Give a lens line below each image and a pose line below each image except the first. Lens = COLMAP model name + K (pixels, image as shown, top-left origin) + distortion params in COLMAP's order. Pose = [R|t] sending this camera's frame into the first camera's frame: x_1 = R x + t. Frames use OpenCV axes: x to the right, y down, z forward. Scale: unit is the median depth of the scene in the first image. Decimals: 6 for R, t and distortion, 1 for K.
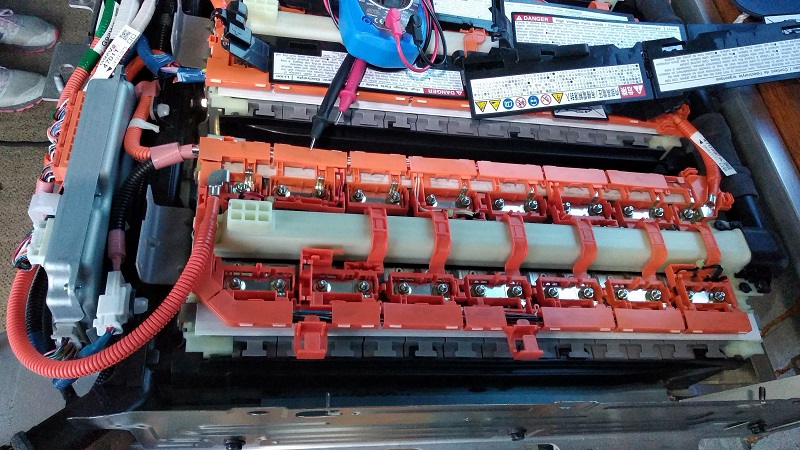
lens RADIAL K [[619.4, 0, 400.0], [0, 619.4, 225.0], [0, 0, 1]] dist [-0.002567, -0.007332]
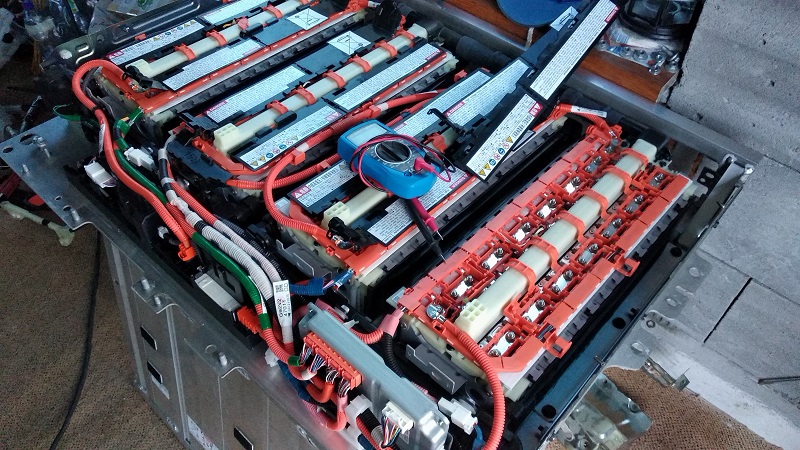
lens RADIAL K [[619.4, 0, 400.0], [0, 619.4, 225.0], [0, 0, 1]] dist [-0.002567, -0.007332]
pose [[0.722331, -0.617098, 0.312135, -0.564672], [0.638436, 0.768530, 0.041960, -0.288477], [-0.265778, 0.168969, 0.949111, -0.362249]]
